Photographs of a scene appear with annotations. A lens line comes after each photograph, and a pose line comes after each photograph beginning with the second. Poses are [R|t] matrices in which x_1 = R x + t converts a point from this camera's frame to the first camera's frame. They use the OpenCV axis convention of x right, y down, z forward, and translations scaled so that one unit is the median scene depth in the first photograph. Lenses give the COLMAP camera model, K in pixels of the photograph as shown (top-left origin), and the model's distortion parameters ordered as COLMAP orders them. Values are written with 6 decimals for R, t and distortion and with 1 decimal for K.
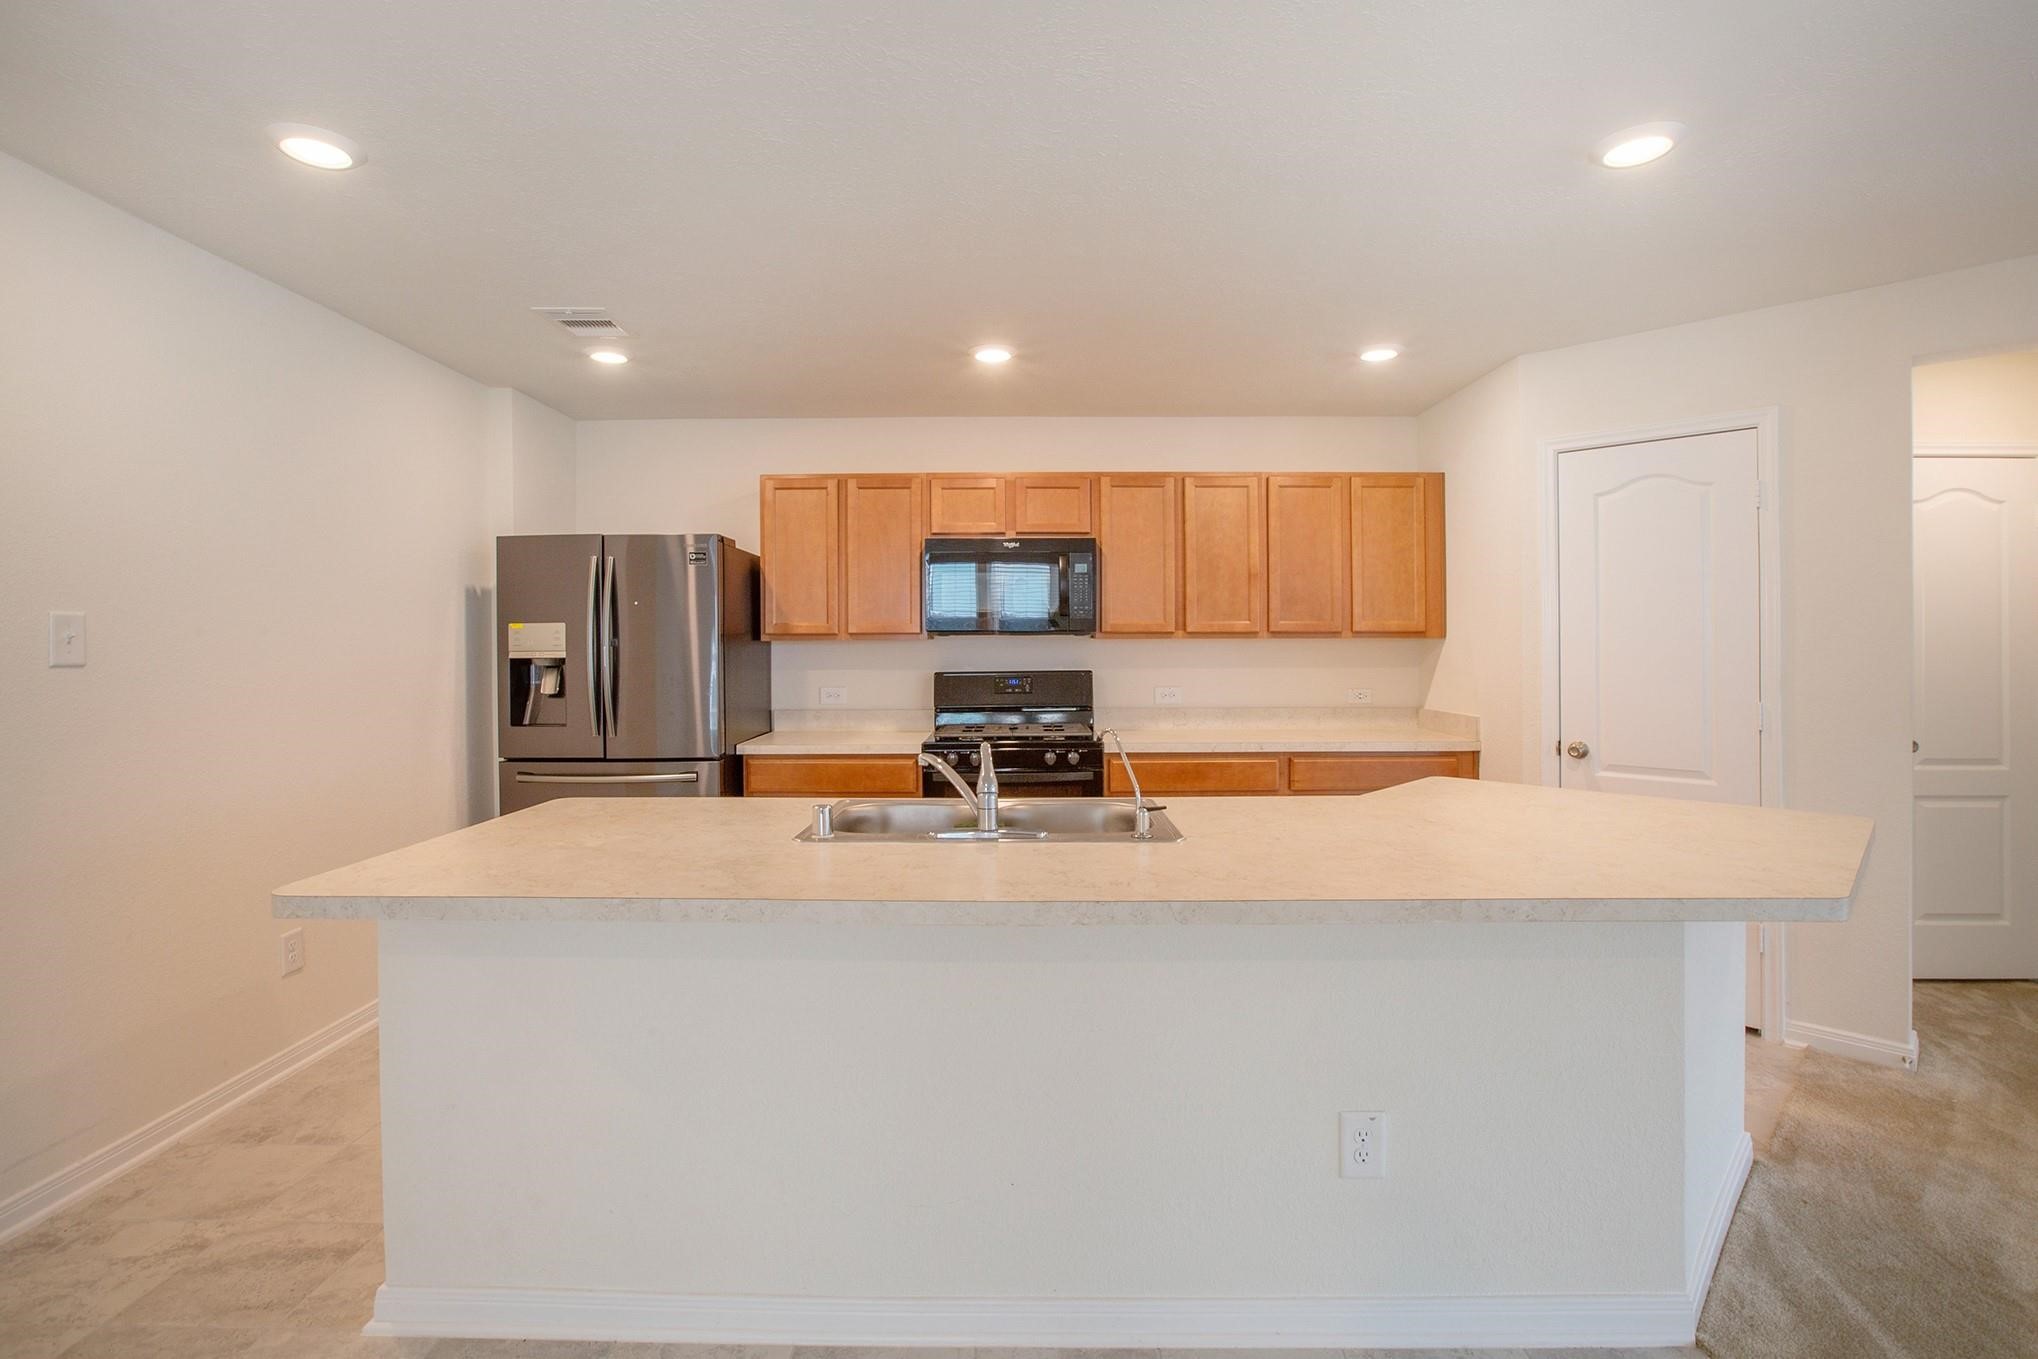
lens RADIAL K [[970.2, 0, 1026.0], [0, 970.2, 635.8], [0, 0, 1]] dist [-0.040303, 0.010517]
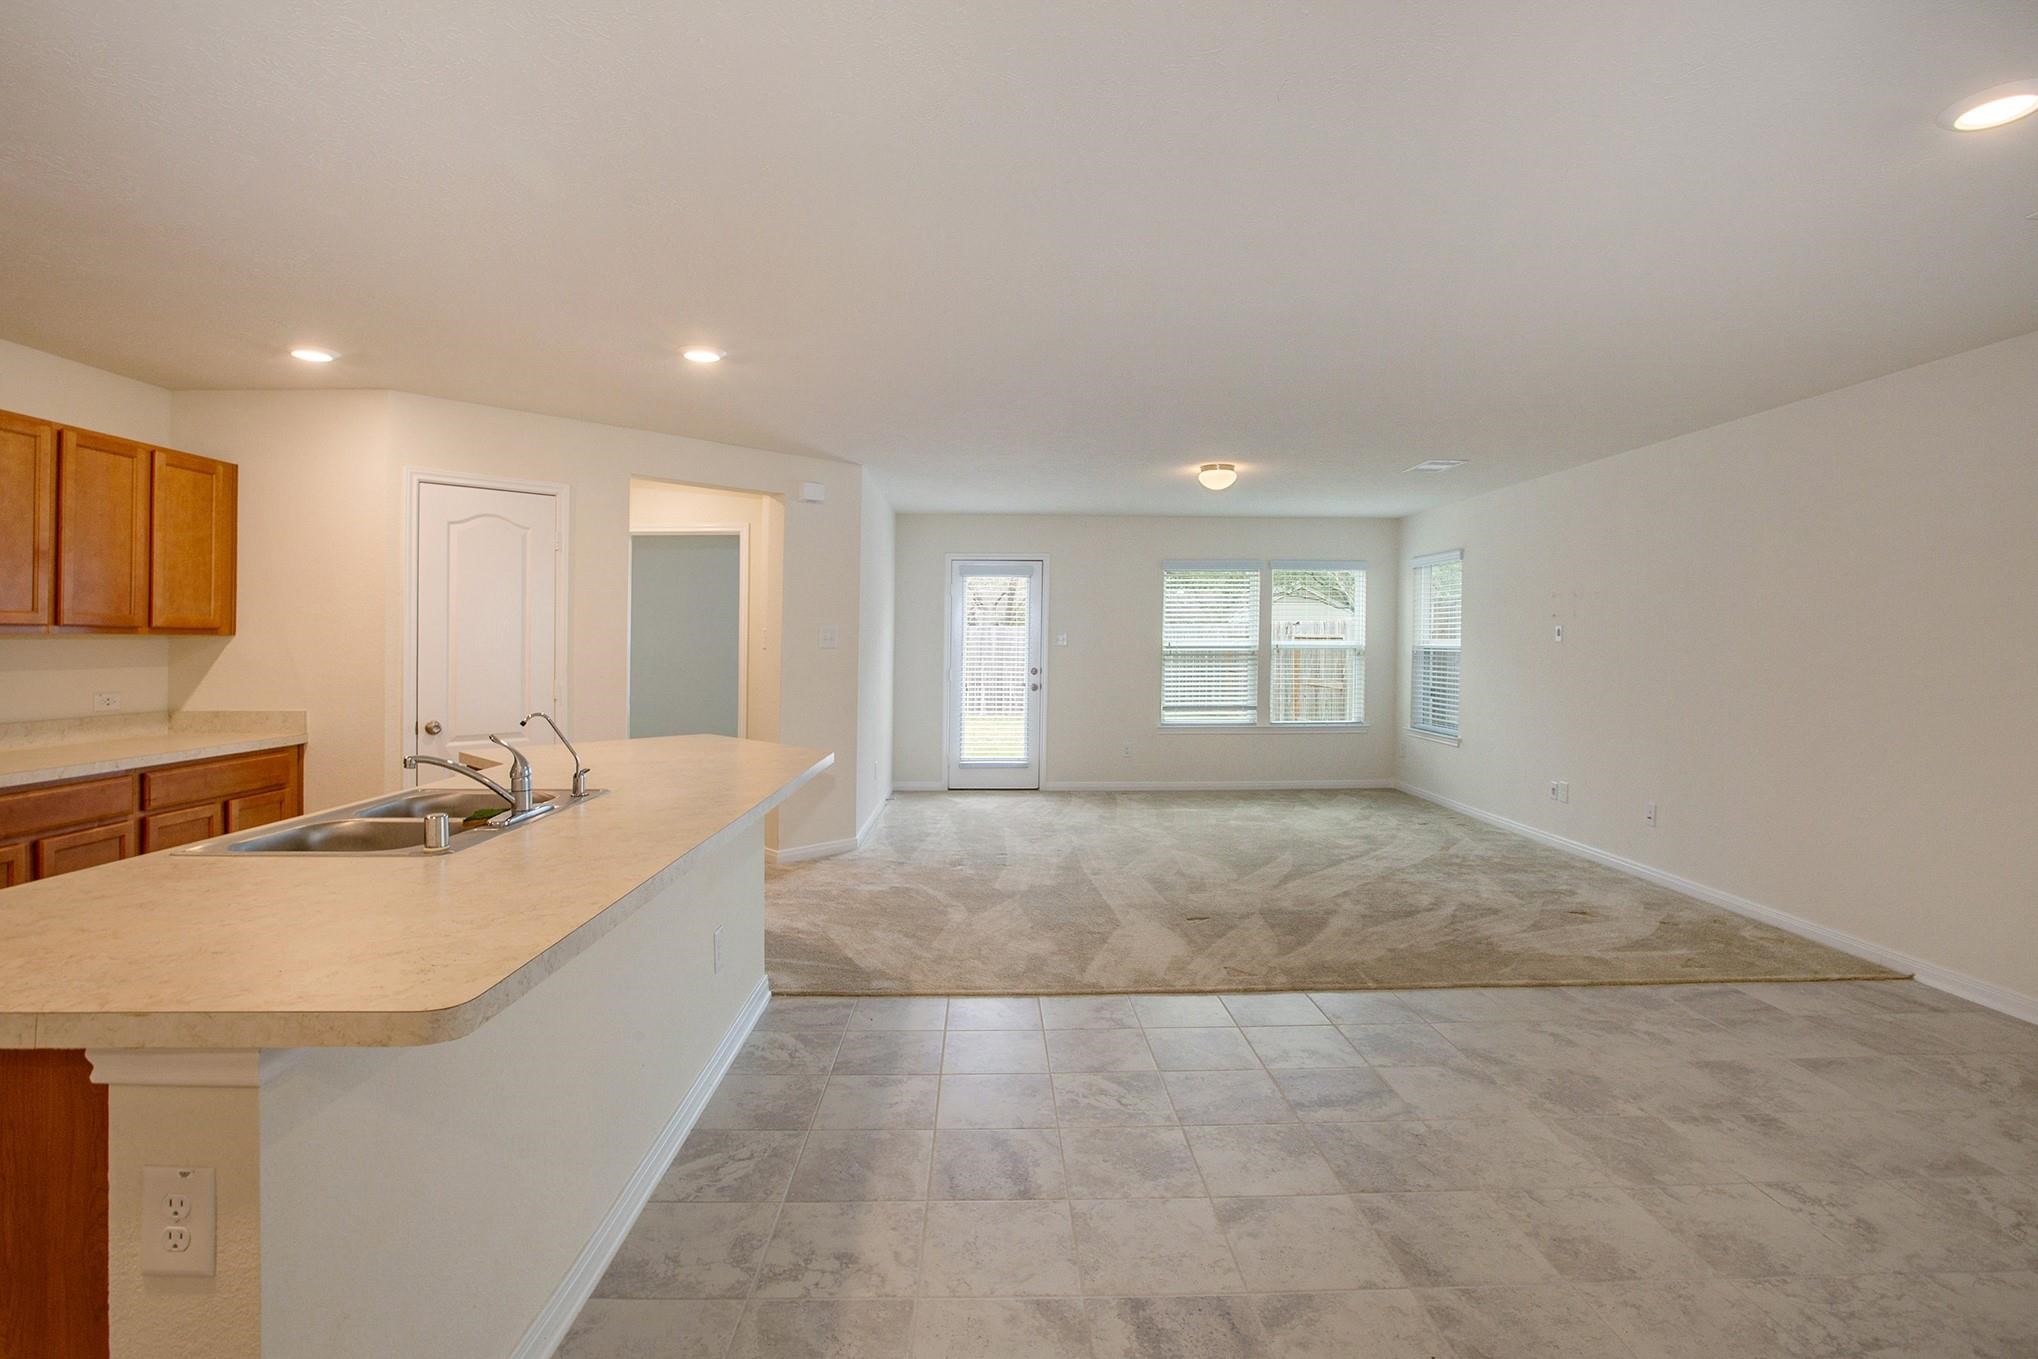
lens RADIAL K [[970.2, 0, 1026.0], [0, 970.2, 635.8], [0, 0, 1]] dist [-0.040303, 0.010517]
pose [[-0.040602, 0.007667, 0.999146, -0.555206], [-0.010109, 0.999916, -0.008083, 0.002943], [-0.999124, -0.010429, -0.040521, 0.240398]]
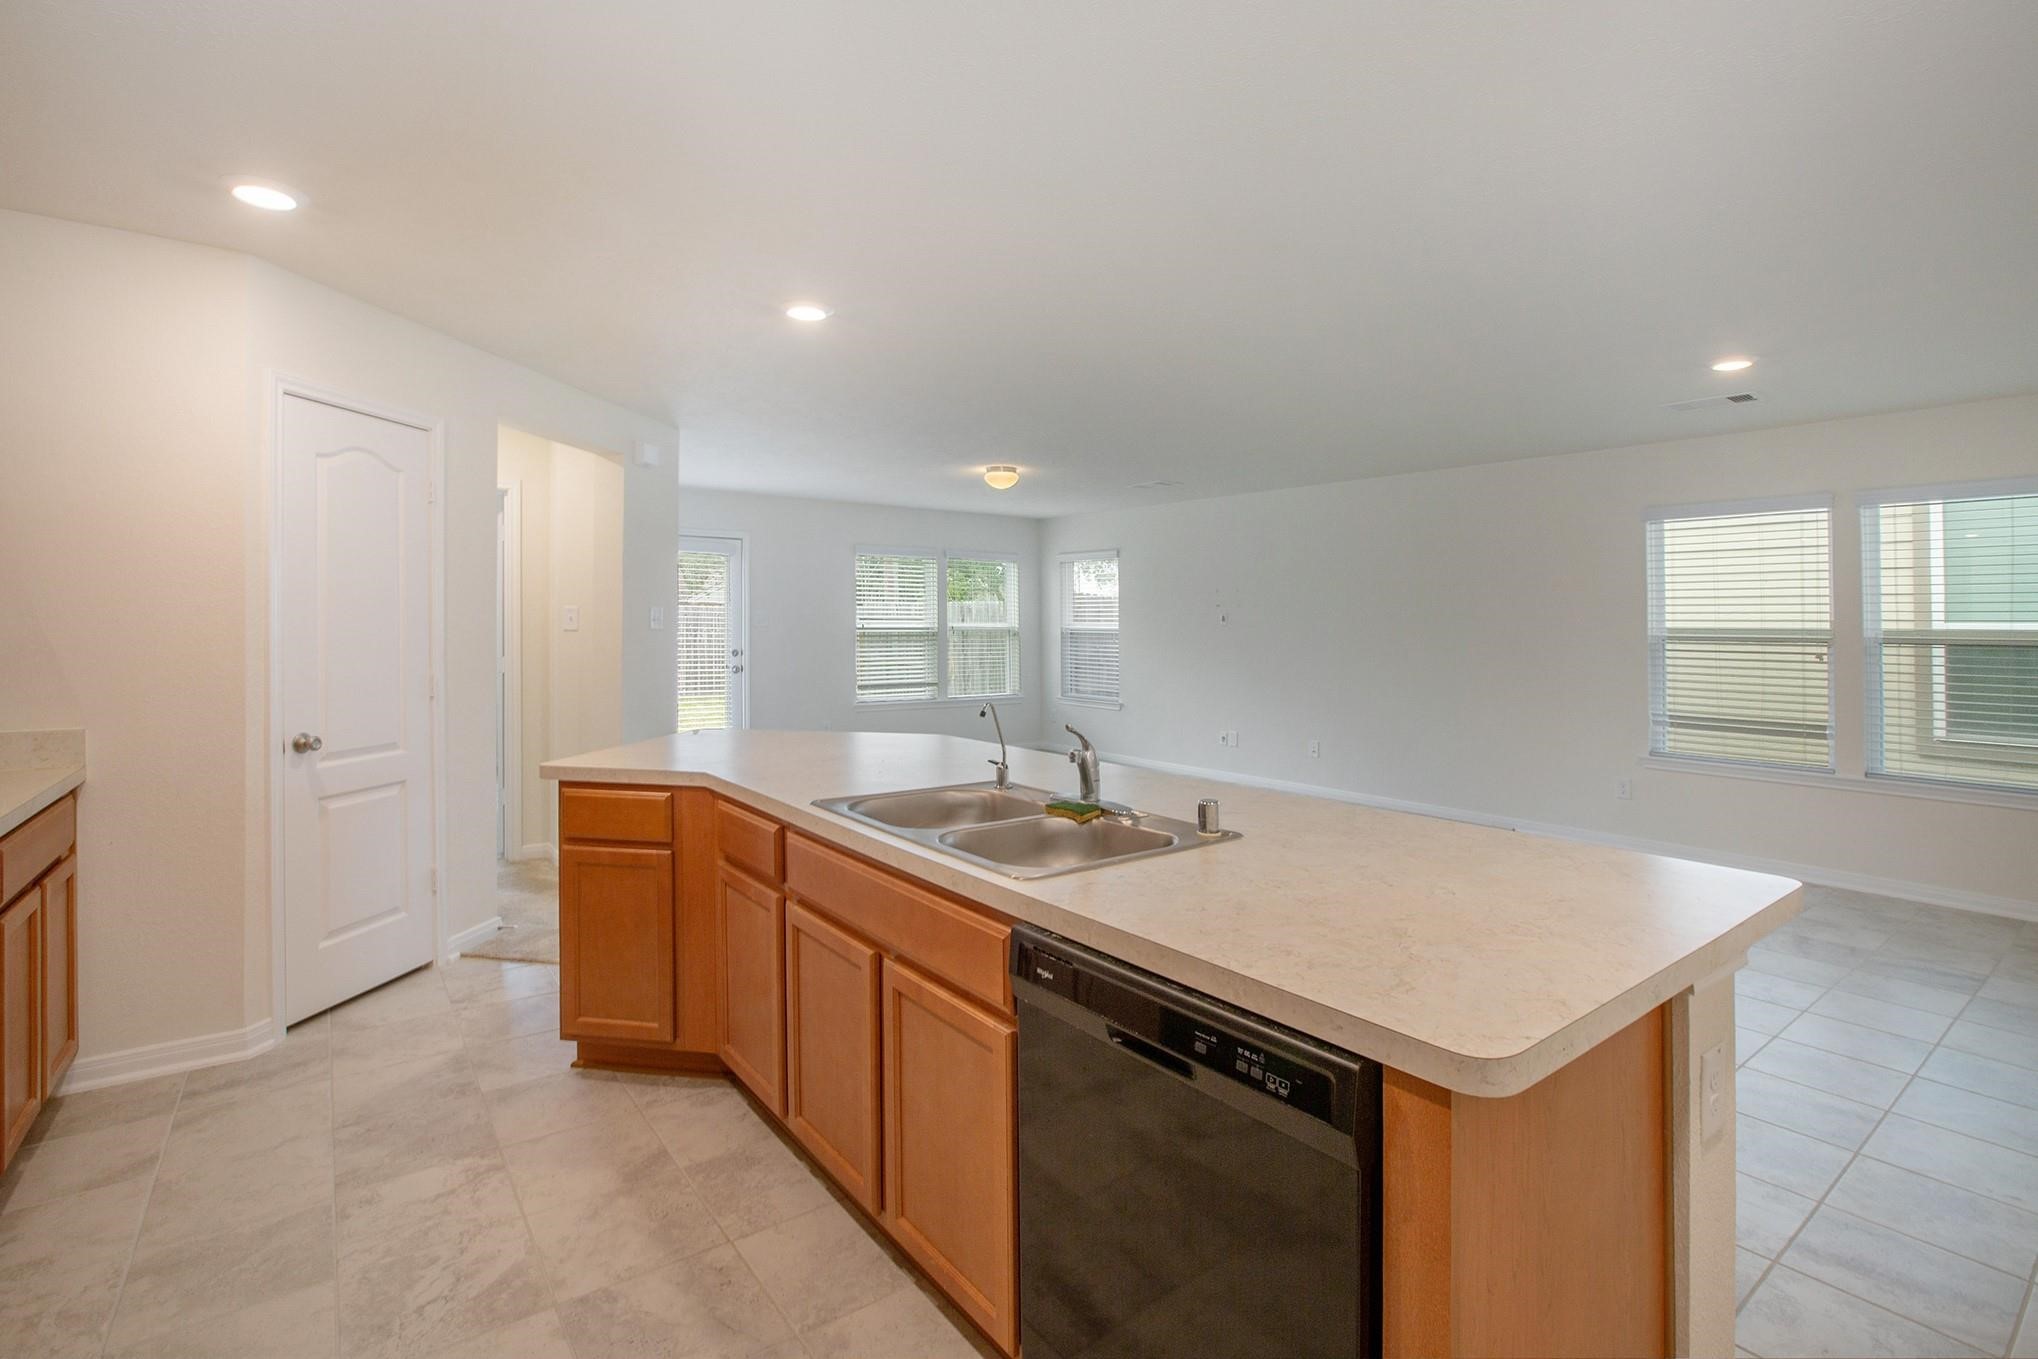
lens RADIAL K [[952.6, 0, 1029.9], [0, 952.6, 603.3], [0, 0, 1]] dist [0.001015, 0.019499]
pose [[-0.603062, 0.015875, 0.797537, -0.426745], [-0.012916, 0.999477, -0.029662, 0.009238], [-0.797590, -0.028189, -0.602541, 0.817581]]
